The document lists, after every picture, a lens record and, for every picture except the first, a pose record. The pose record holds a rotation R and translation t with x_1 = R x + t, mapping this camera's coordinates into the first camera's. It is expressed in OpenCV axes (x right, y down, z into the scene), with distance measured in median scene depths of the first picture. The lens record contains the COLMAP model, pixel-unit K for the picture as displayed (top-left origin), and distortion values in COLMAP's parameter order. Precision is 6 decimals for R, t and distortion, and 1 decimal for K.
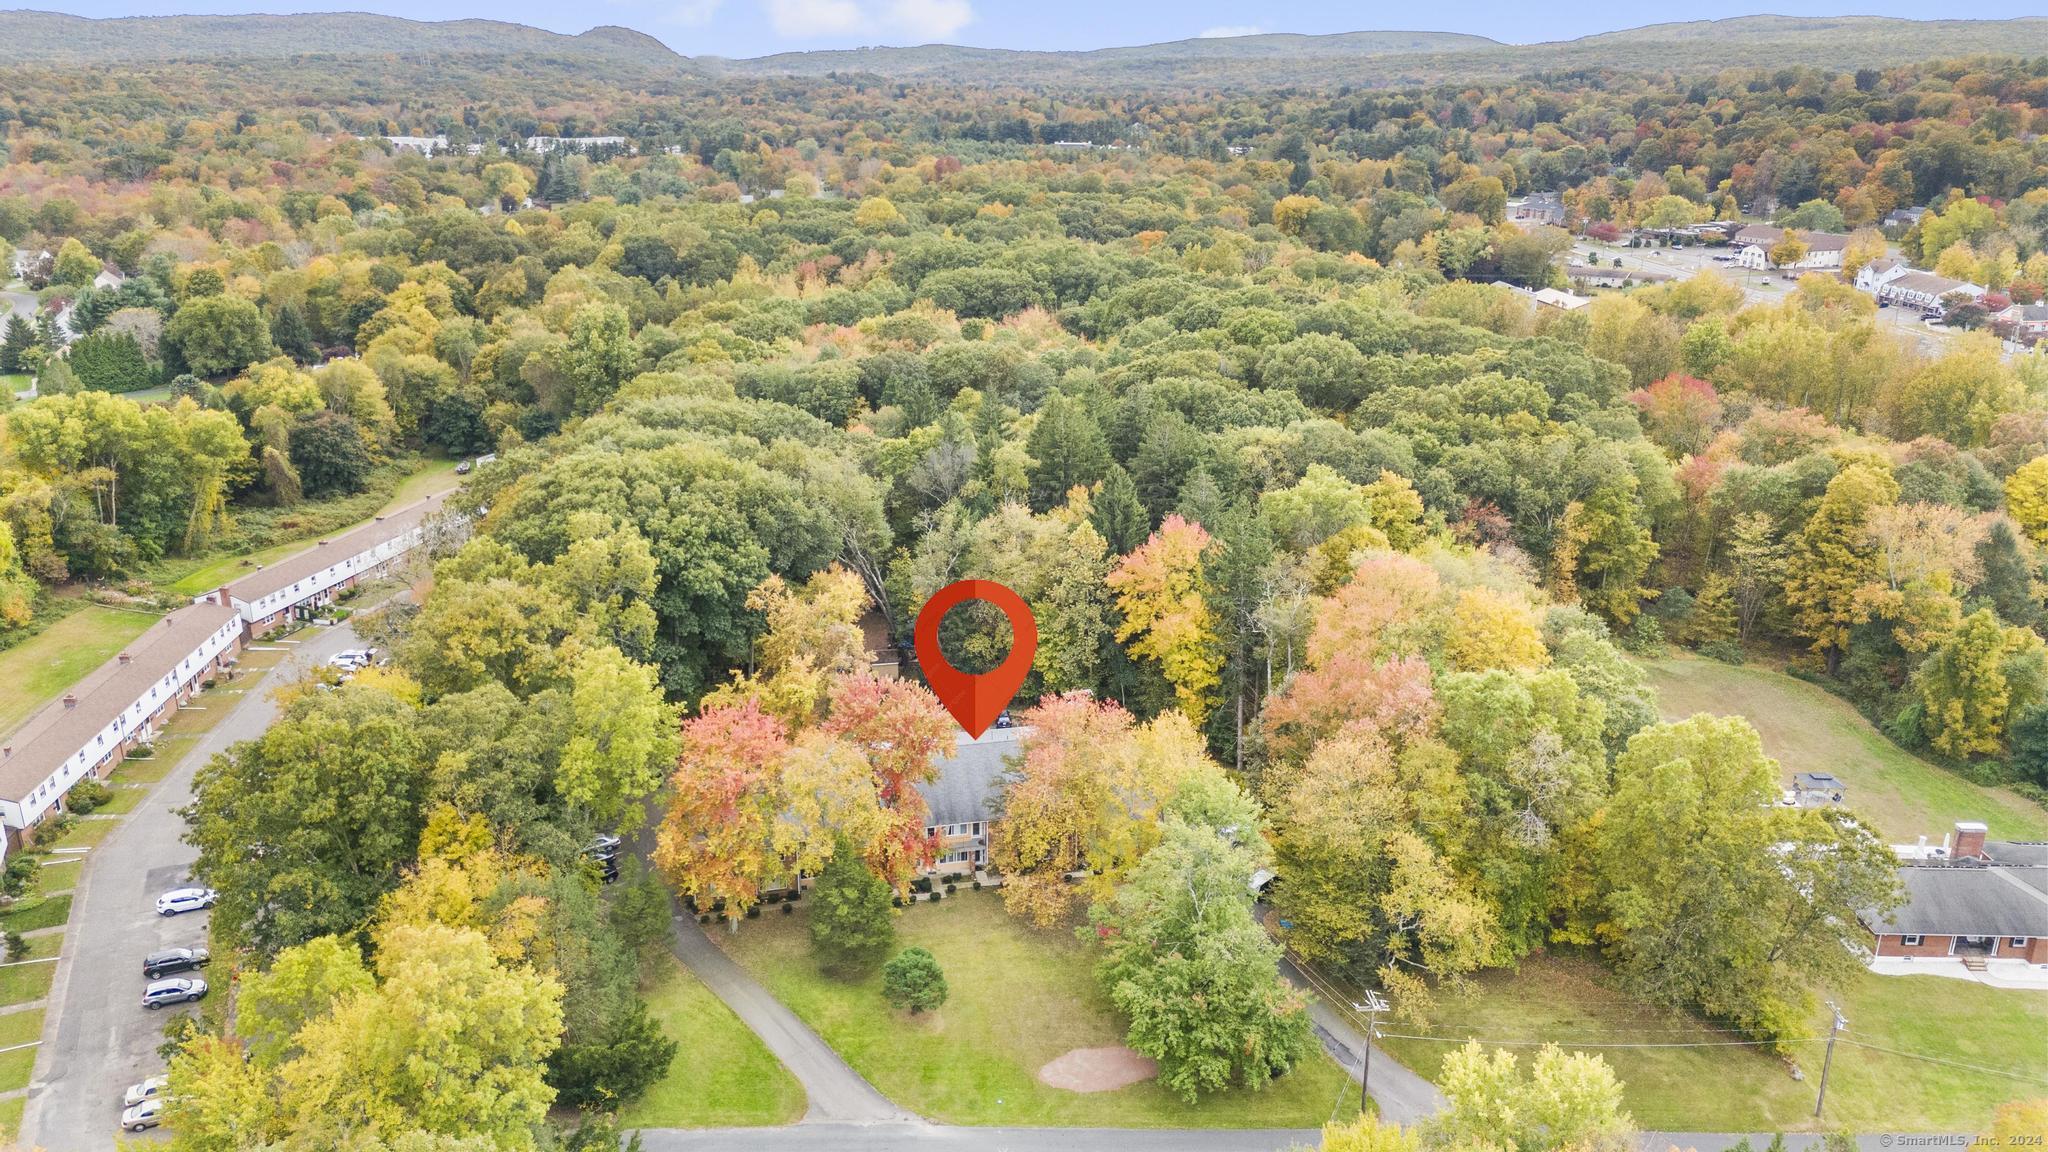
lens RADIAL K [[1499.0, 0, 1024.0], [0, 1499.0, 576.0], [0, 0, 1]] dist [0.066339, -0.059558]
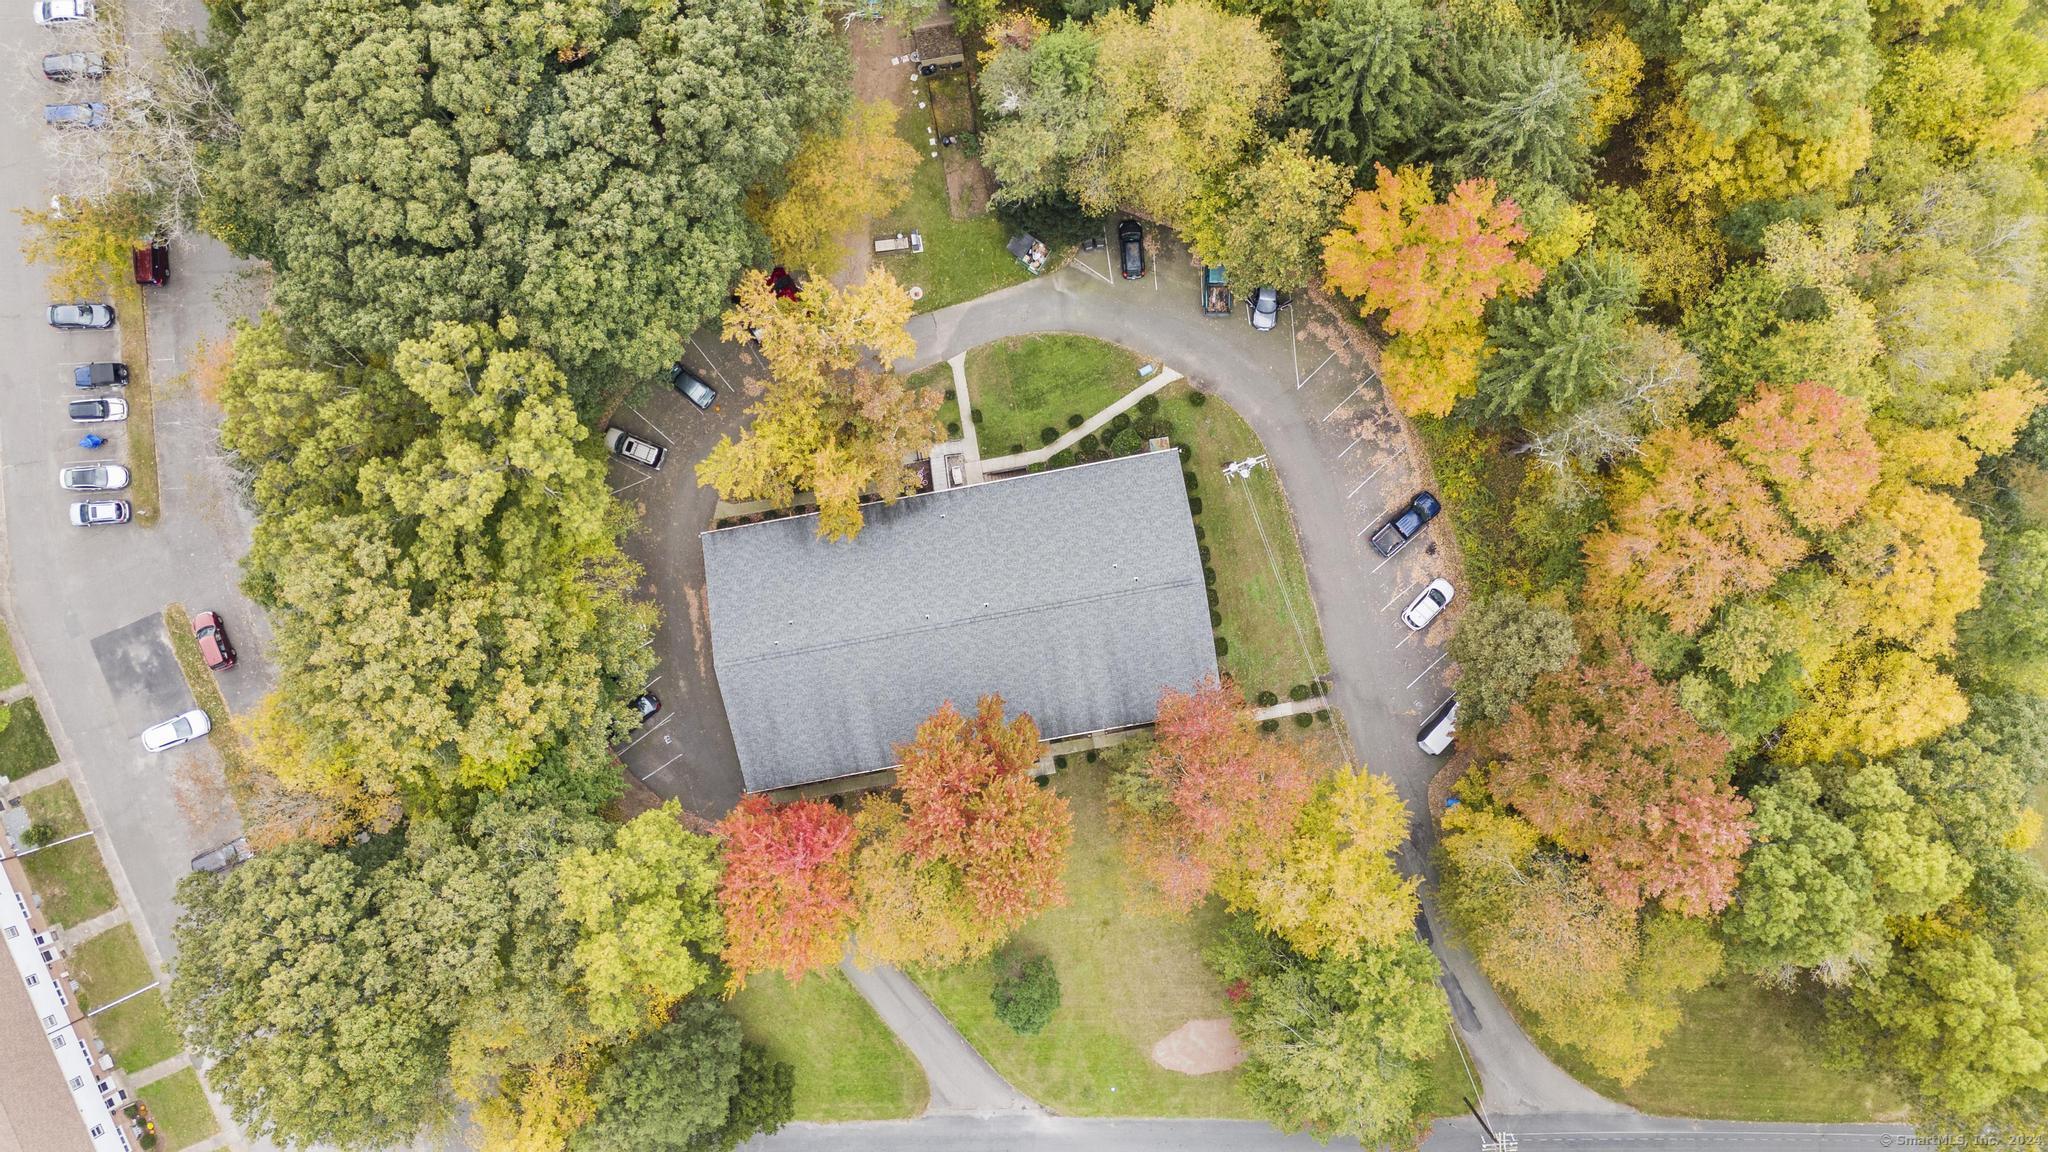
lens RADIAL K [[1499.0, 0, 1024.0], [0, 1499.0, 576.0], [0, 0, 1]] dist [0.066339, -0.059558]
pose [[0.998962, 0.030592, -0.033737, -0.050629], [0.022555, 0.311224, 0.950069, -0.715117], [0.039564, -0.949844, 0.310211, 0.965111]]
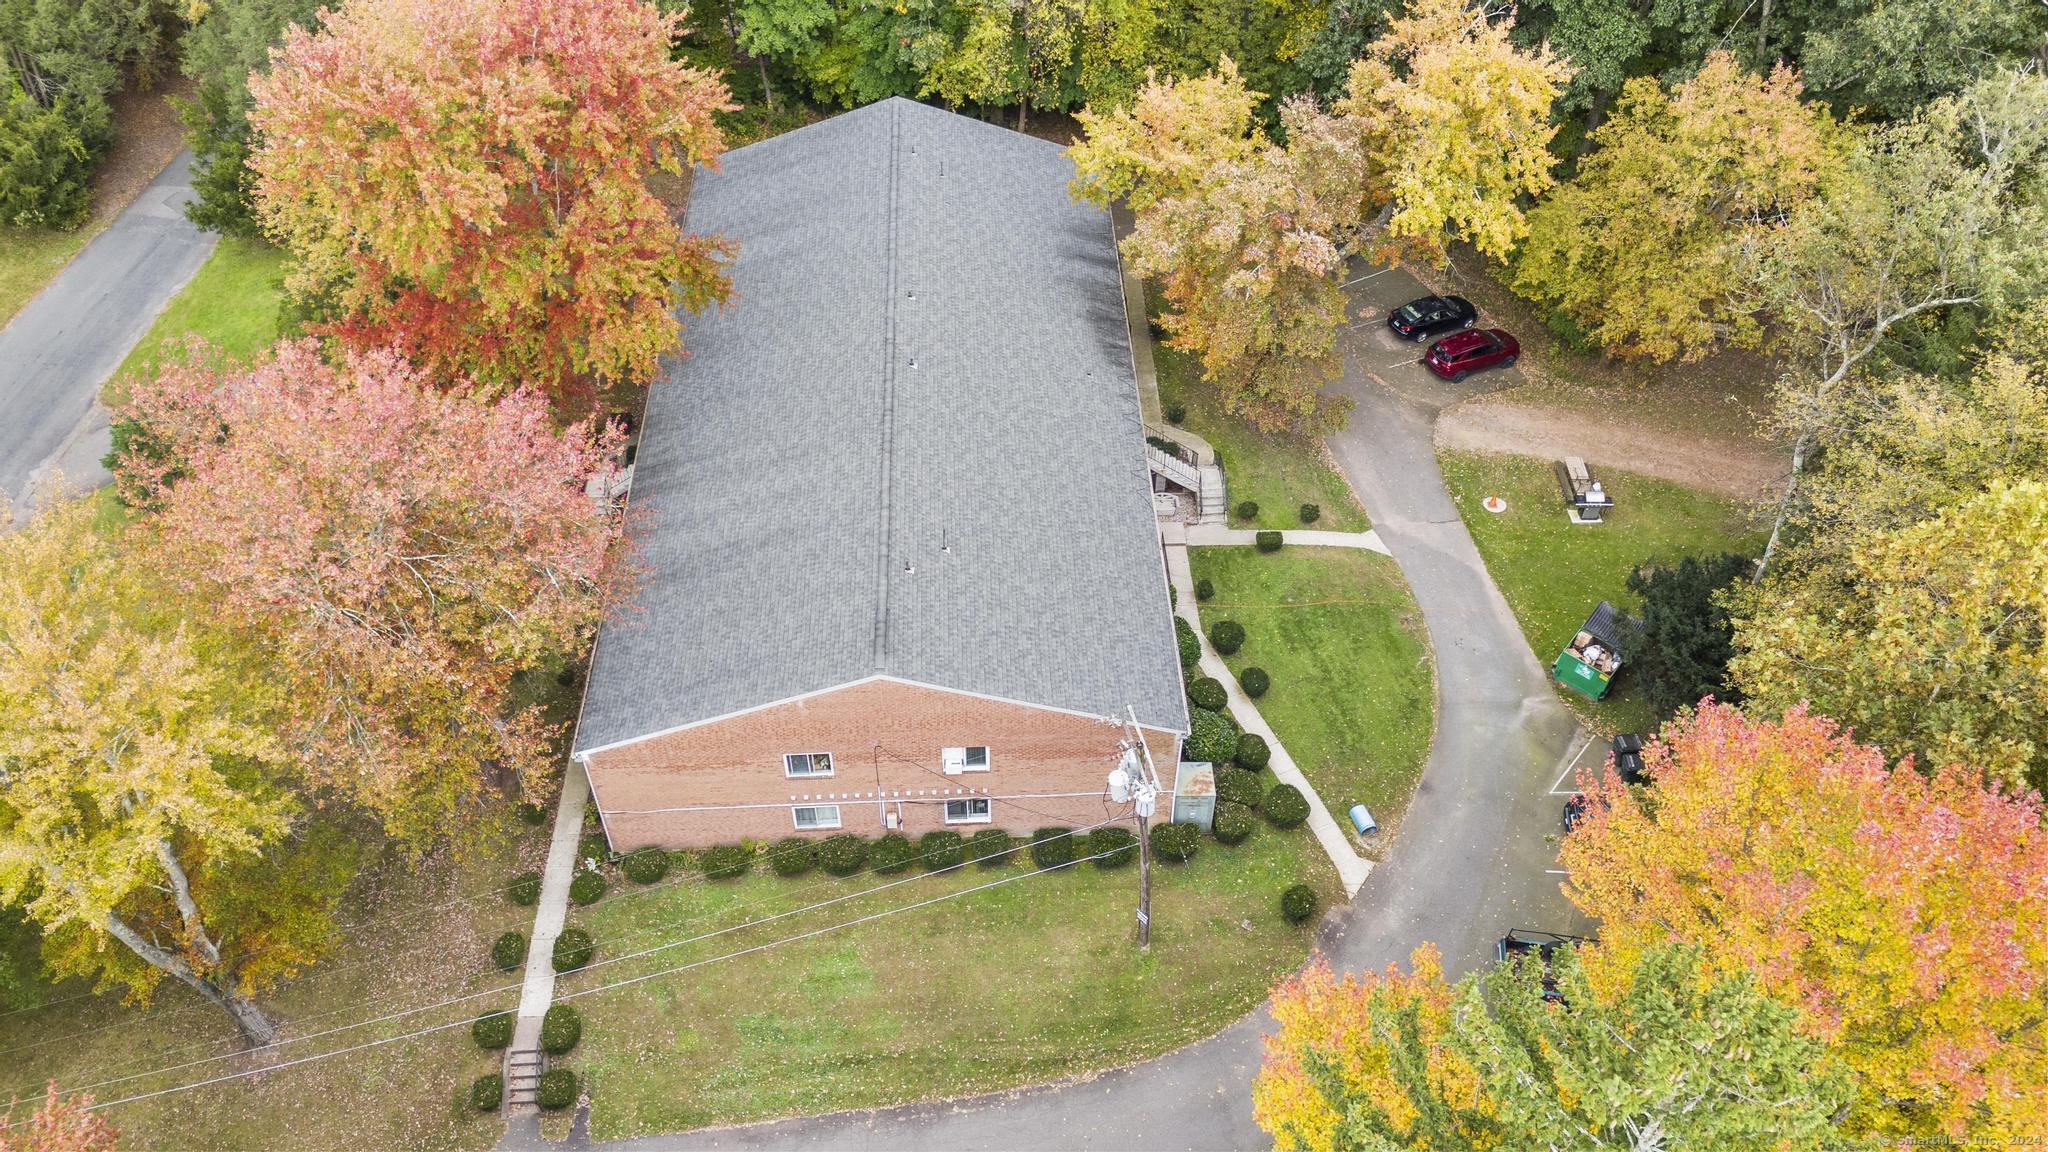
lens RADIAL K [[1499.0, 0, 1024.0], [0, 1499.0, 576.0], [0, 0, 1]] dist [0.066339, -0.059558]
pose [[-0.160943, 0.700137, -0.695633, 0.265983], [-0.326440, 0.627390, 0.706978, -0.159467], [0.931415, 0.340866, 0.127578, 1.221164]]
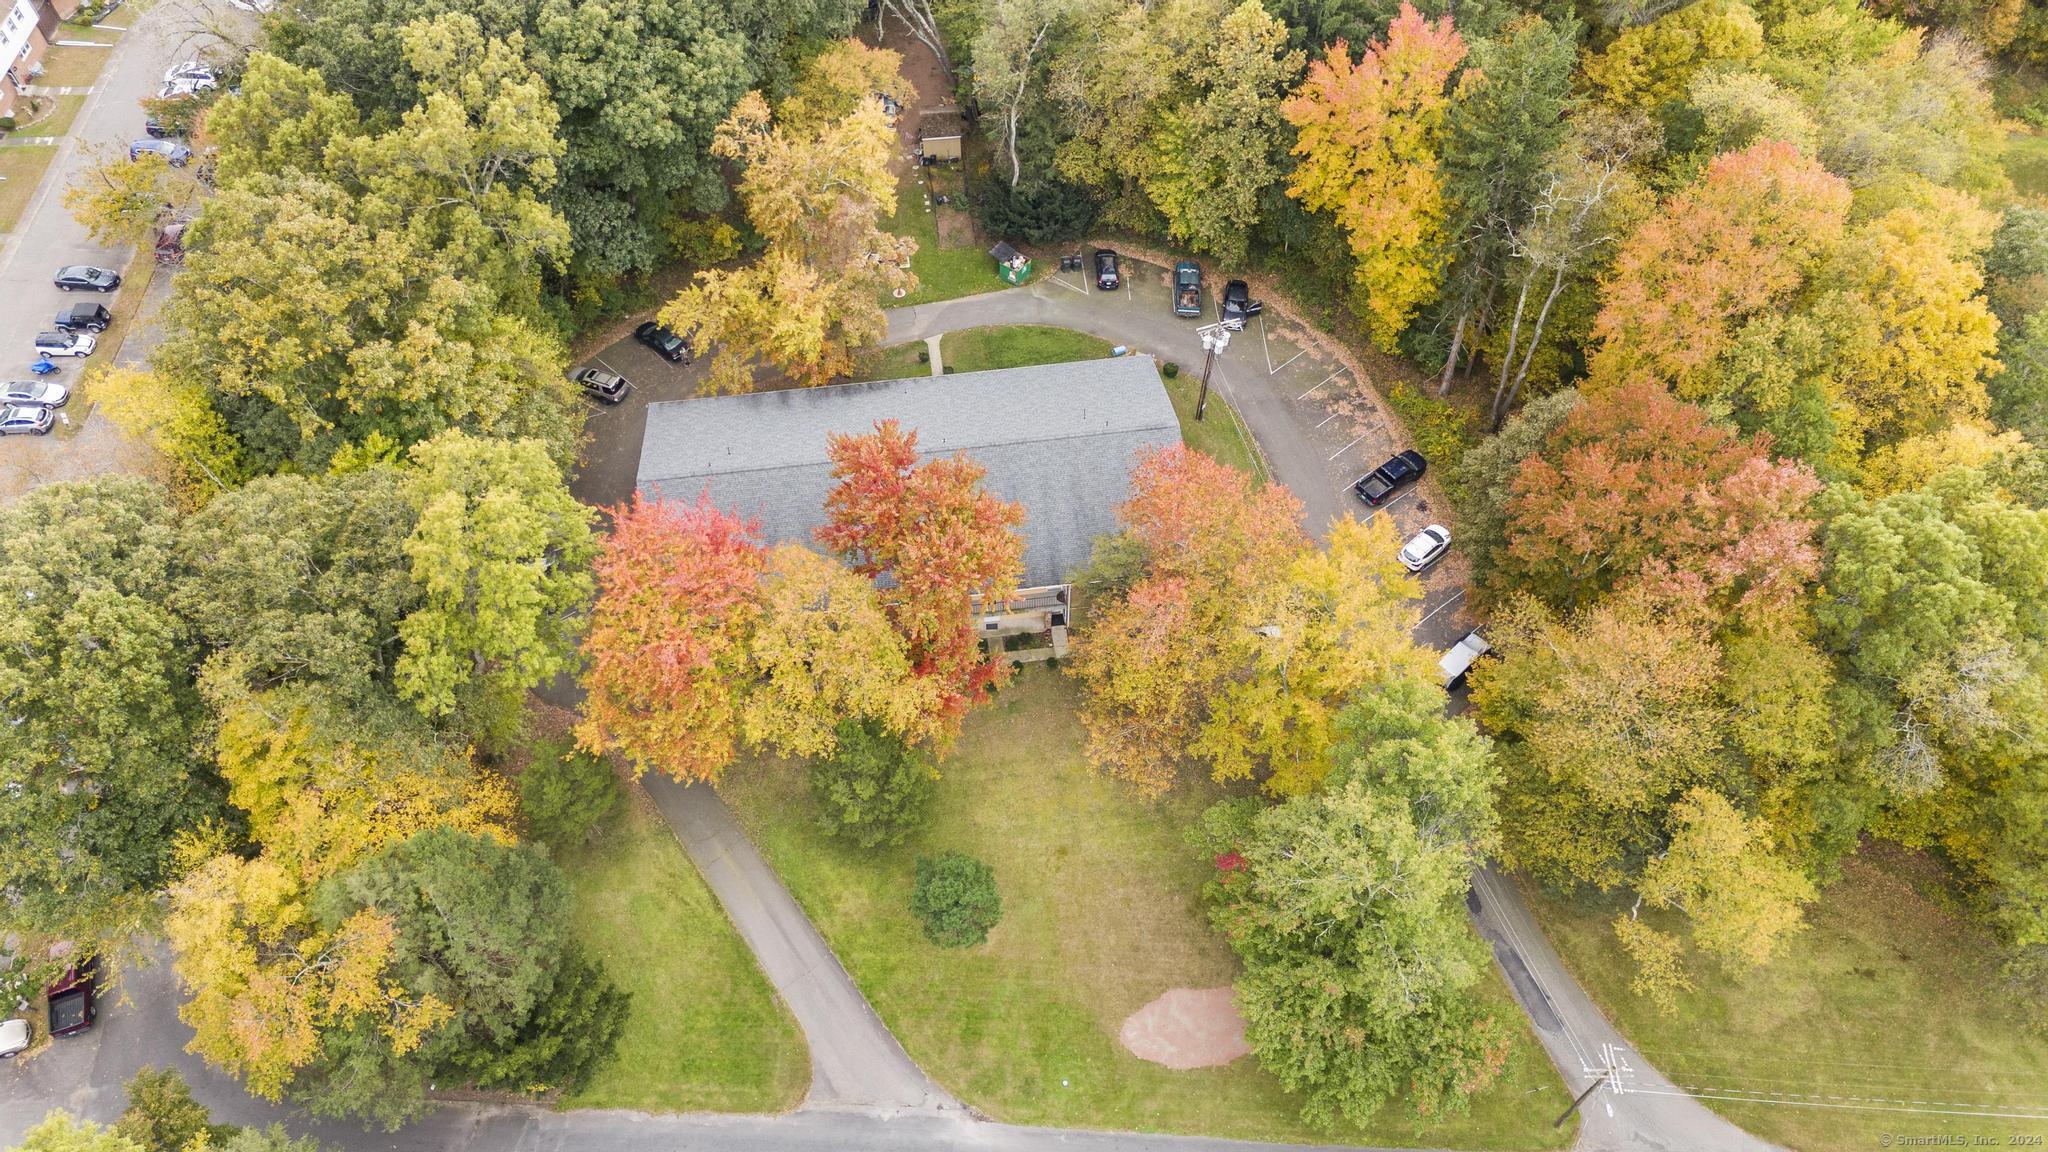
lens RADIAL K [[1499.0, 0, 1024.0], [0, 1499.0, 576.0], [0, 0, 1]] dist [0.066339, -0.059558]
pose [[0.997007, 0.056609, -0.052651, -0.010830], [-0.016090, 0.818075, 0.574886, -0.274526], [0.075616, -0.572318, 0.816538, 0.507129]]
